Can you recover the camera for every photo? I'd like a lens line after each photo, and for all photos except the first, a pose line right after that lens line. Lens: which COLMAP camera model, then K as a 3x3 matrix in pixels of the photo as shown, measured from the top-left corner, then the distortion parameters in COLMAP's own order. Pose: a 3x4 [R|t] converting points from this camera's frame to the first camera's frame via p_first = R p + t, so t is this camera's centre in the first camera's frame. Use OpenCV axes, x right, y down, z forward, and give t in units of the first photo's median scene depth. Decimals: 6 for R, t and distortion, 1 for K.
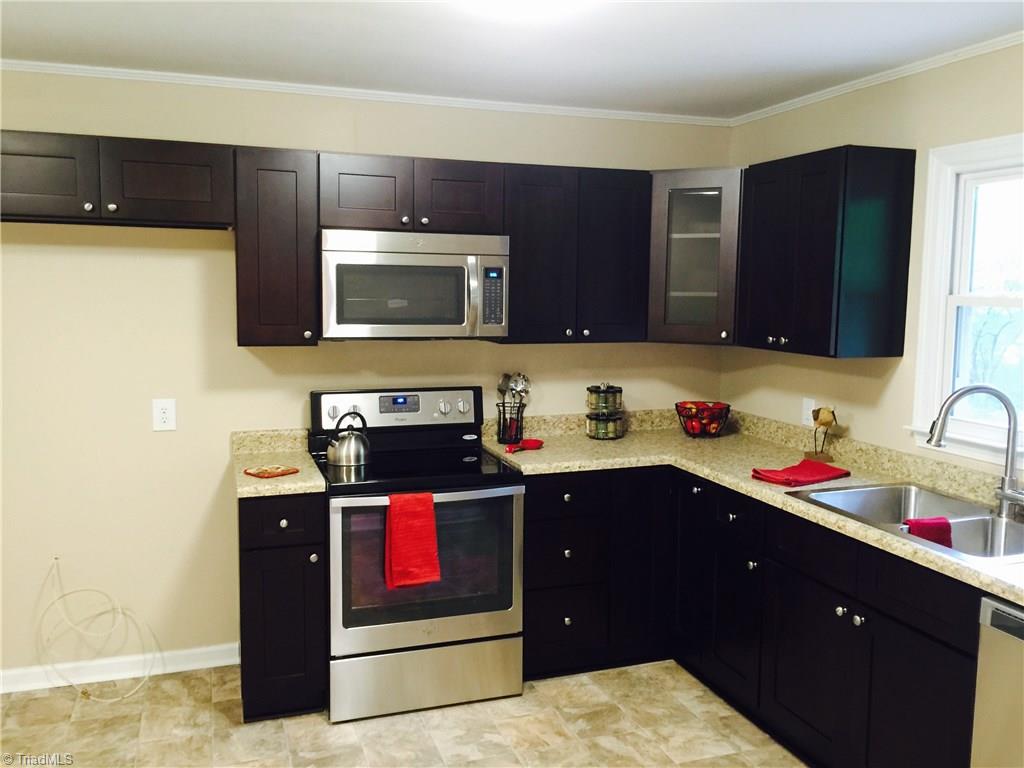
lens RADIAL K [[867.0, 0, 506.9], [0, 867.0, 383.8], [0, 0, 1]] dist [0.010858, -0.024648]
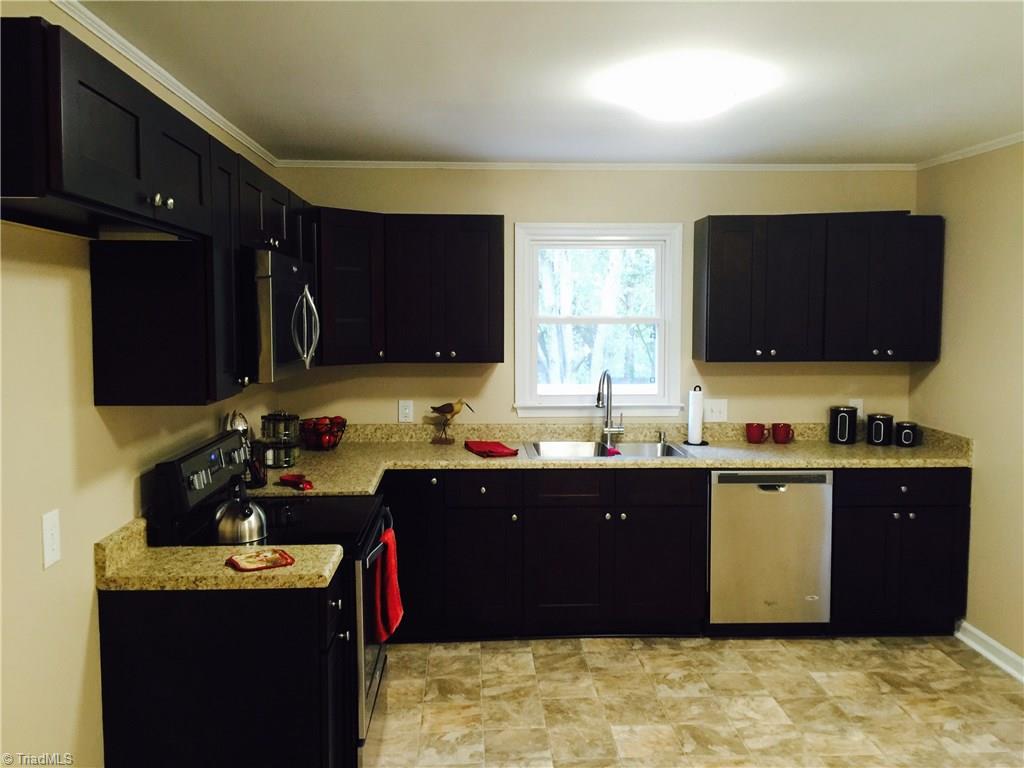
lens RADIAL K [[867.0, 0, 509.6], [0, 867.0, 382.6], [0, 0, 1]] dist [0.010858, -0.024648]
pose [[0.267026, -0.080959, 0.960283, -0.950459], [0.106252, 0.992863, 0.054160, -0.070857], [-0.957814, 0.087569, 0.273723, 0.581956]]
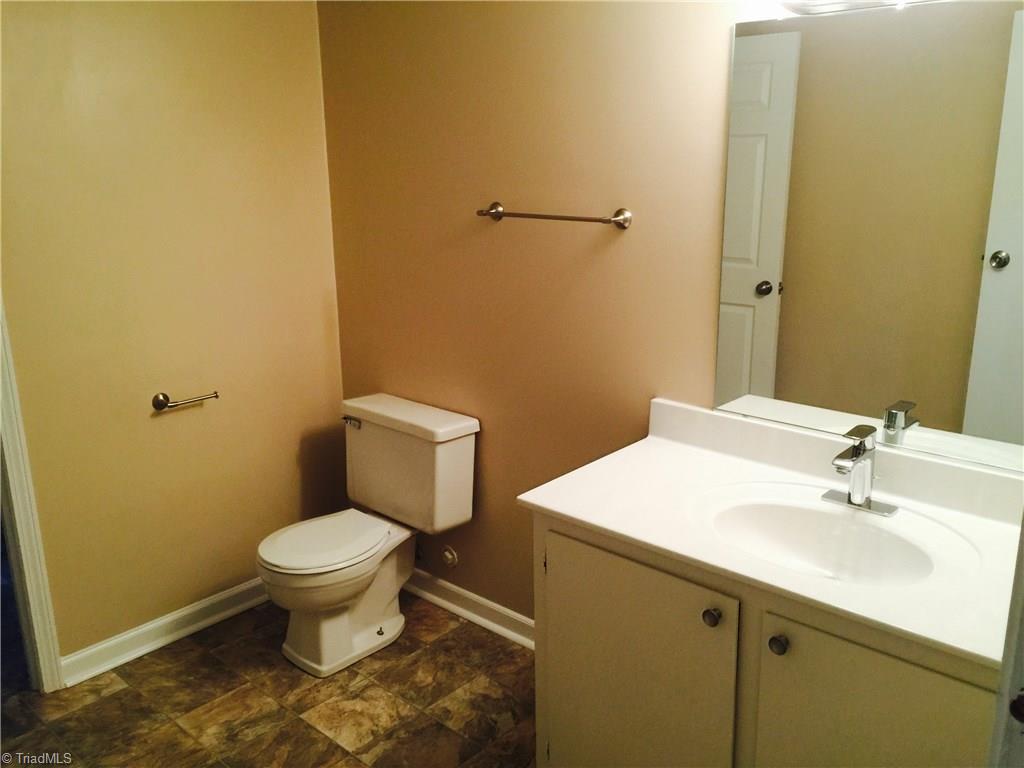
lens RADIAL K [[867.0, 0, 511.1], [0, 867.0, 382.8], [0, 0, 1]] dist [0.010858, -0.024648]
pose [[0.487257, 0.211469, -0.847267, 0.841643], [-0.073784, 0.976736, 0.201350, -0.047134], [0.870136, -0.035595, 0.491525, 0.711761]]
